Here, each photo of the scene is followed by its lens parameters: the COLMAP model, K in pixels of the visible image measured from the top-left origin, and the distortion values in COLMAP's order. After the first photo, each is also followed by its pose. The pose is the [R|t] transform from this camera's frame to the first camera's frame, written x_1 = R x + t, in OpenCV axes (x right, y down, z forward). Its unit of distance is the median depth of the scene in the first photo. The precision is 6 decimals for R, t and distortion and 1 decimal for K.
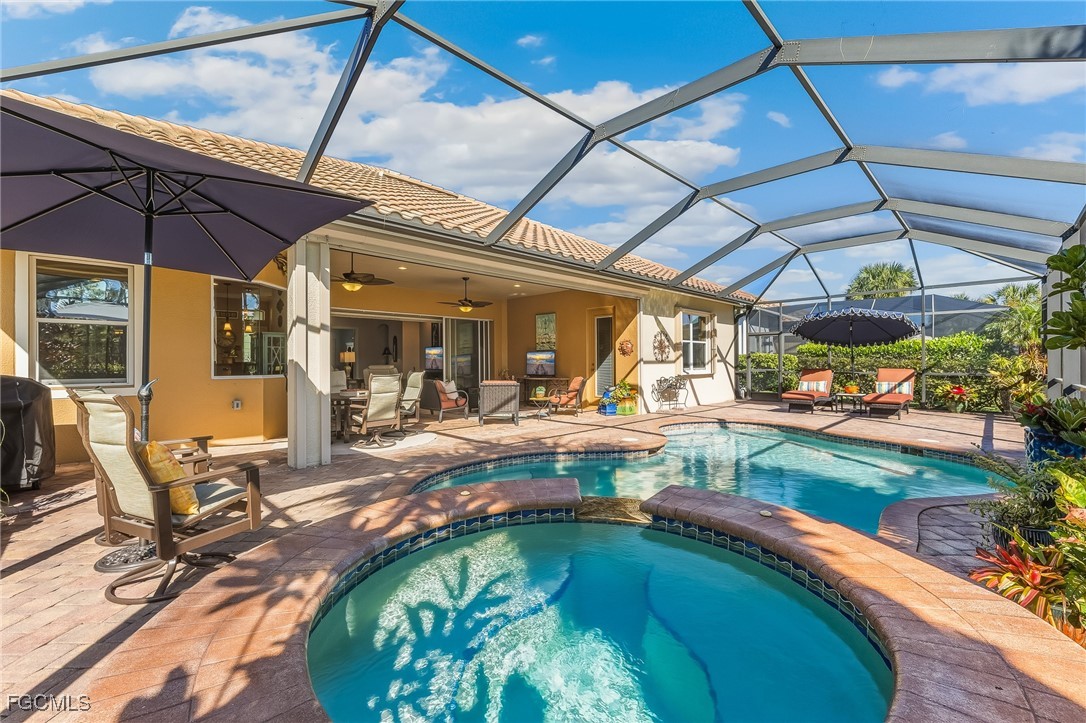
lens RADIAL K [[458.3, 0, 545.7], [0, 458.3, 365.4], [0, 0, 1]] dist [0.001345, 0.000054]
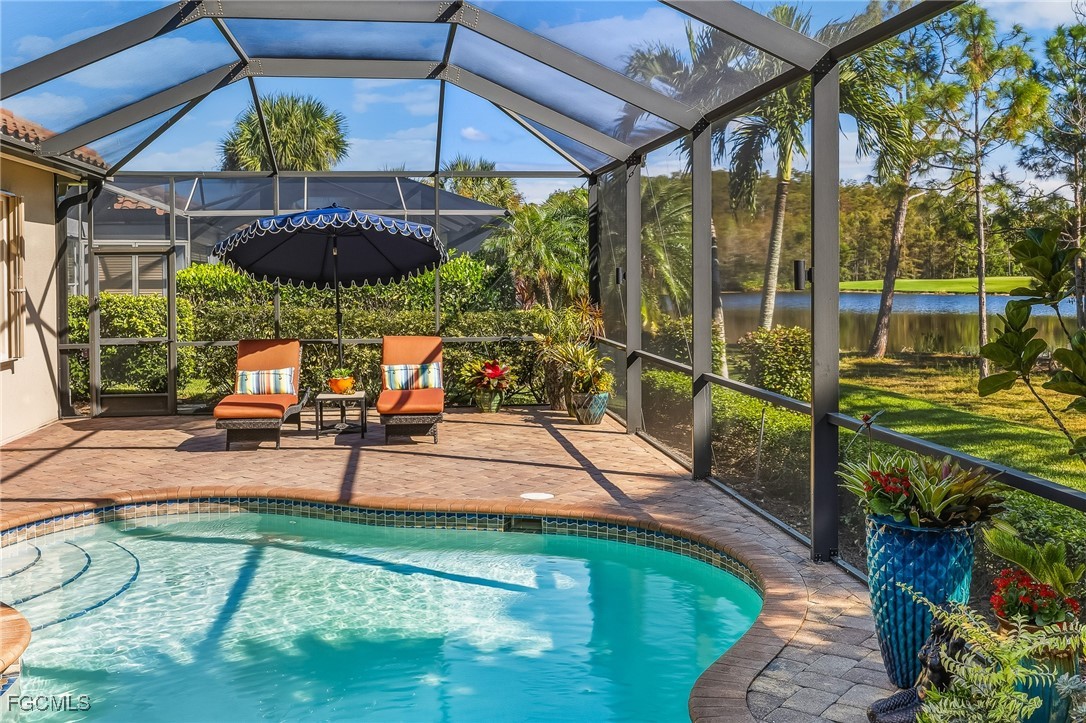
lens RADIAL K [[1075.5, 0, 543.0], [0, 1075.5, 361.5], [0, 0, 1]] dist [-0.055564, -0.013436]
pose [[0.612823, -0.062442, 0.787750, -0.057397], [0.009345, 0.997376, 0.071789, -0.046434], [-0.790165, -0.036633, 0.611798, 0.184169]]
